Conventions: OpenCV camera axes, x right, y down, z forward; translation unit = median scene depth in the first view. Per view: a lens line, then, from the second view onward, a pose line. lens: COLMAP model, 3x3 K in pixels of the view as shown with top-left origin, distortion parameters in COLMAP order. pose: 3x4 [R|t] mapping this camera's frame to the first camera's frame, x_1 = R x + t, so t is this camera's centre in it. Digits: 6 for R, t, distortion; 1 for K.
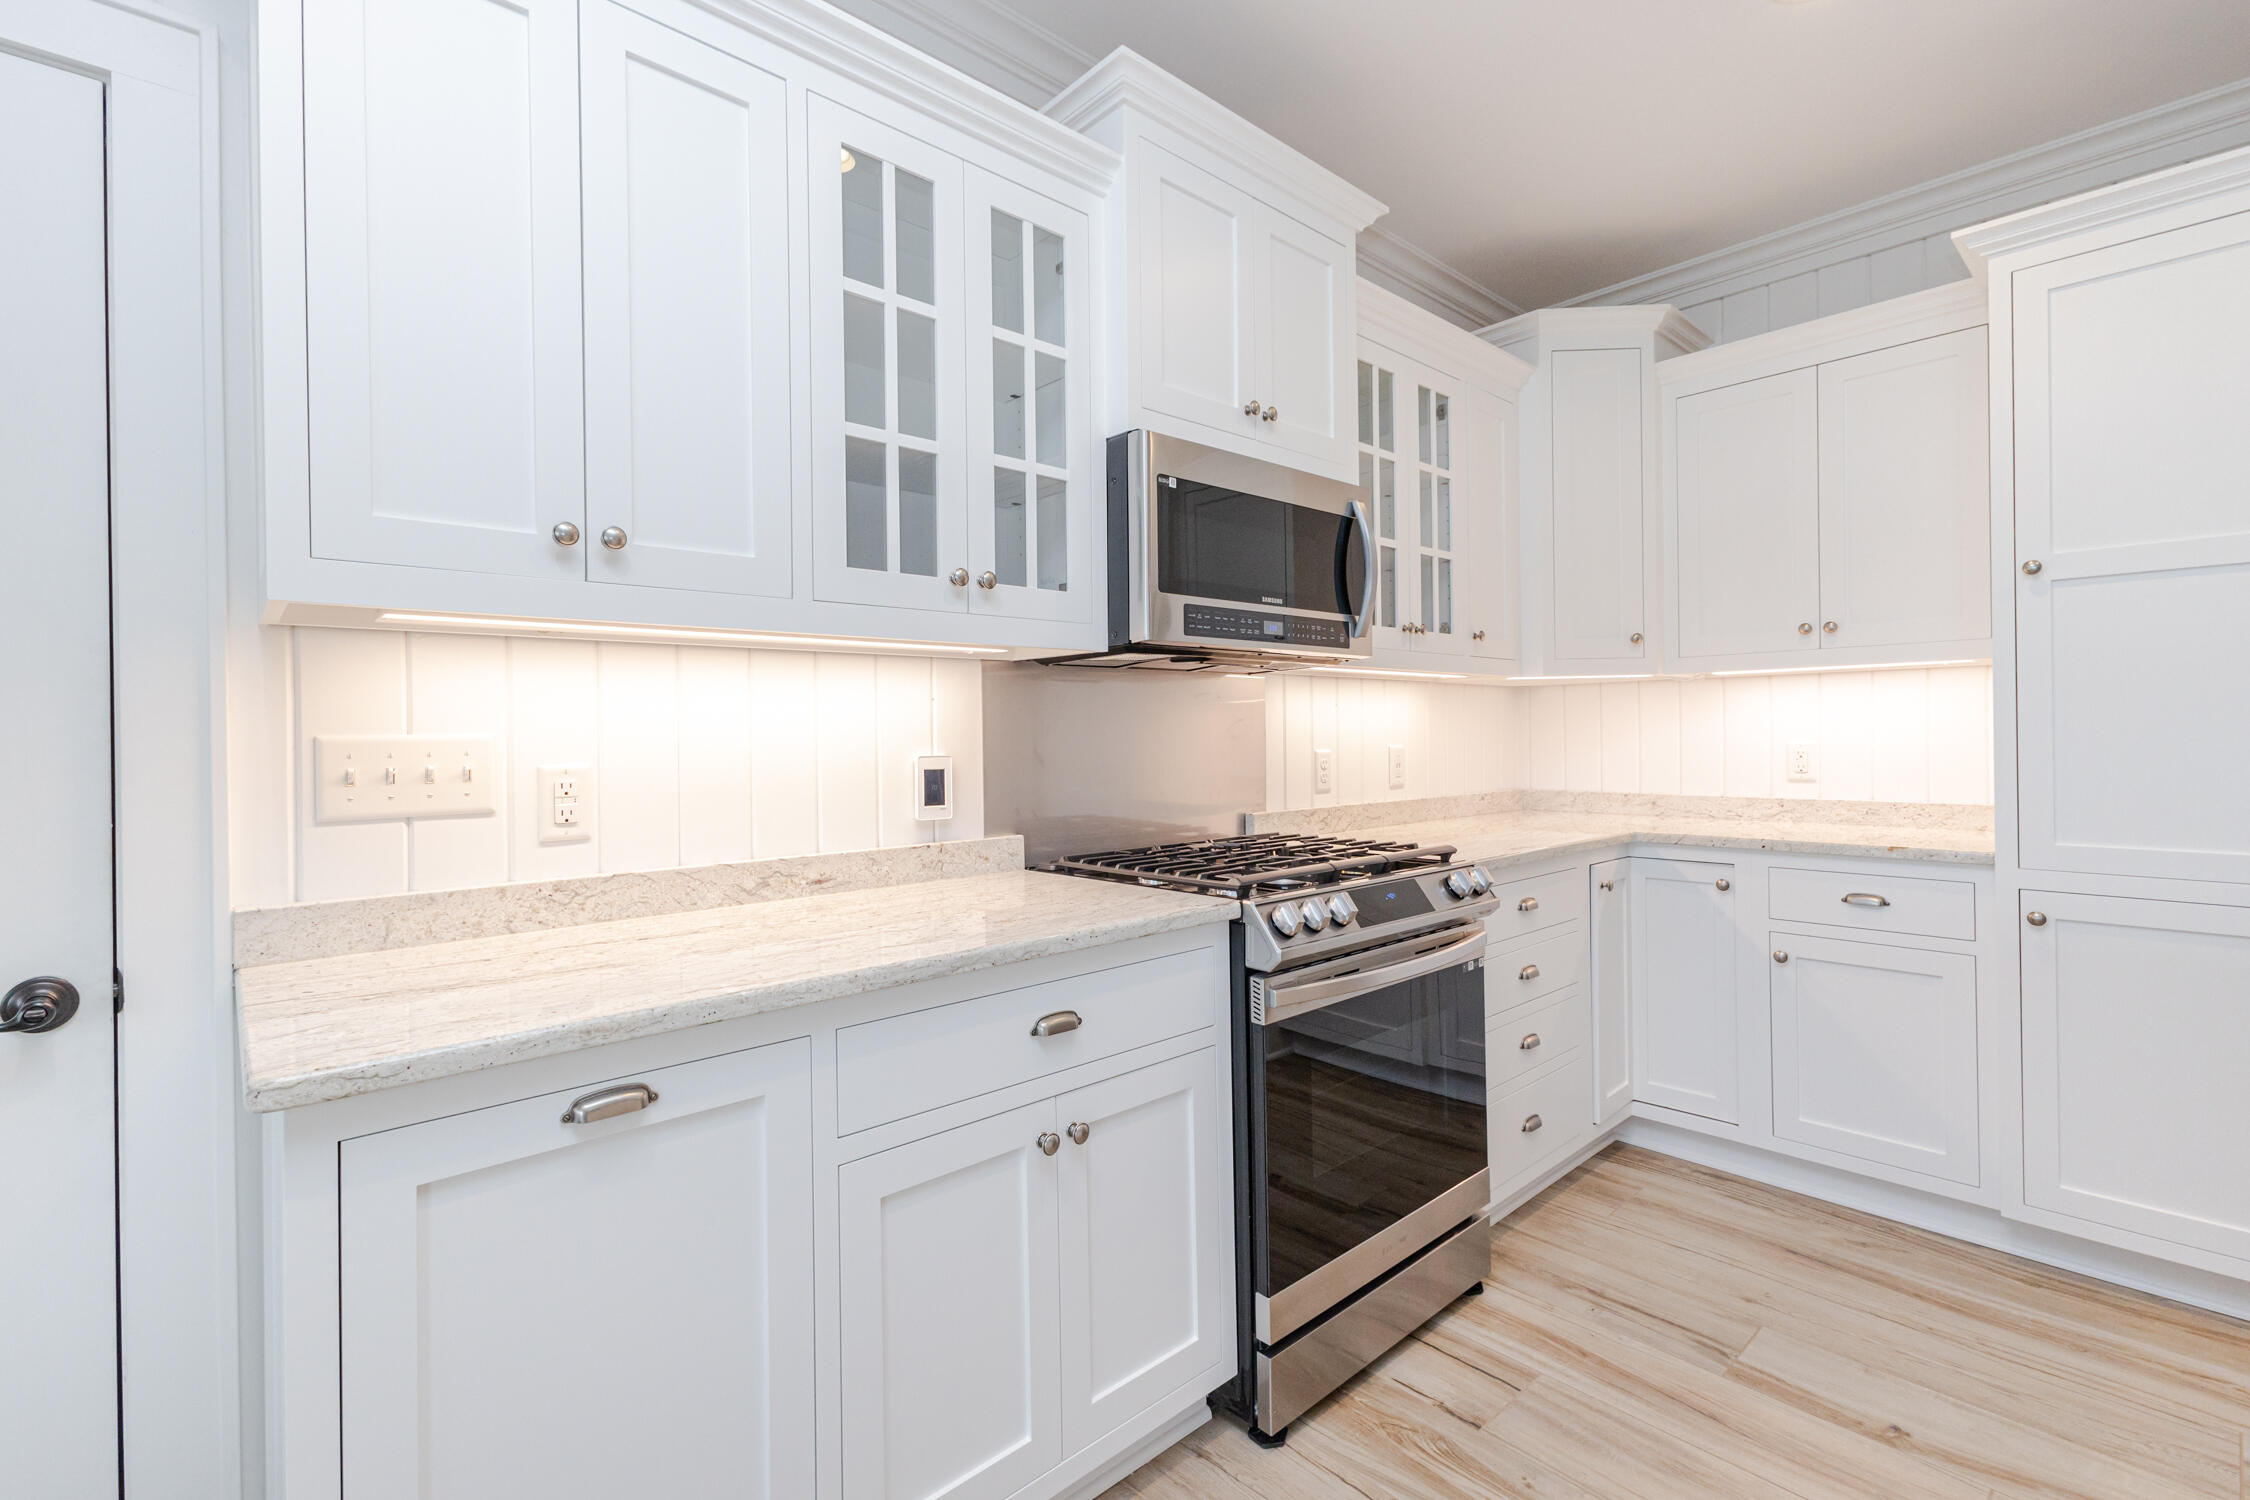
lens RADIAL K [[996.8, 0, 1120.9], [0, 996.8, 736.9], [0, 0, 1]] dist [0.004969, 0.000337]
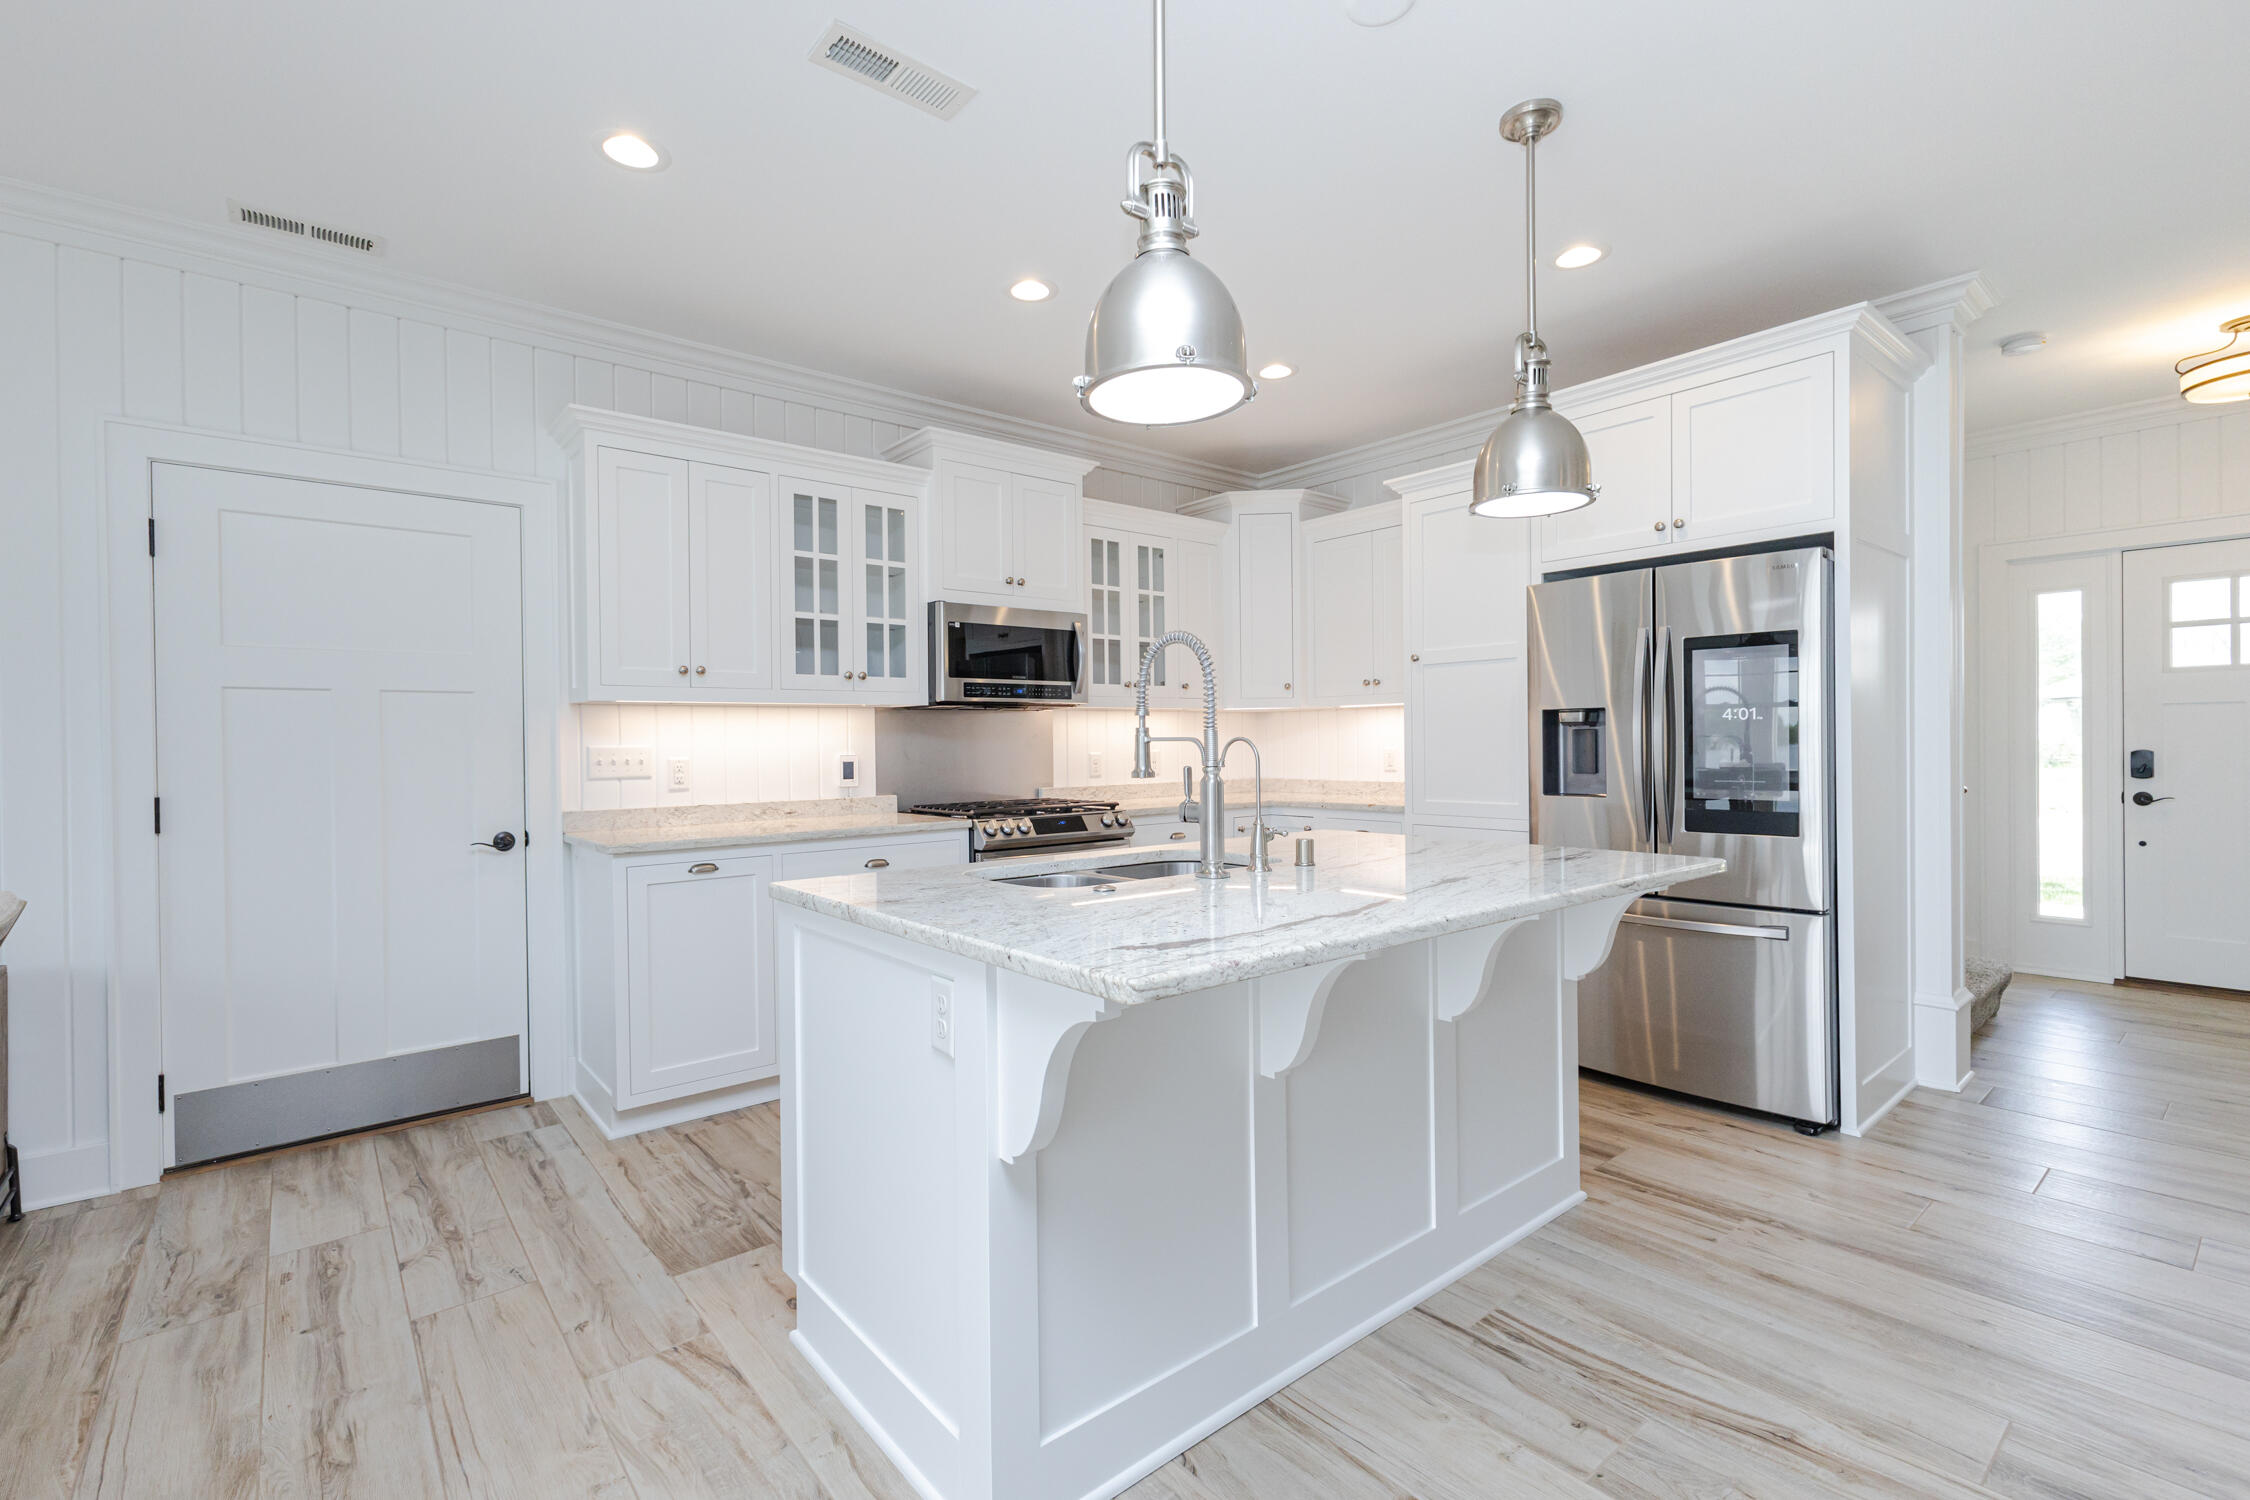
lens RADIAL K [[996.8, 0, 1121.2], [0, 996.8, 750.4], [0, 0, 1]] dist [0.004969, 0.000337]
pose [[0.998868, -0.000371, -0.047559, 0.488155], [0.000730, 0.999971, 0.007528, -0.006271], [0.047554, -0.007554, 0.998840, -1.061520]]
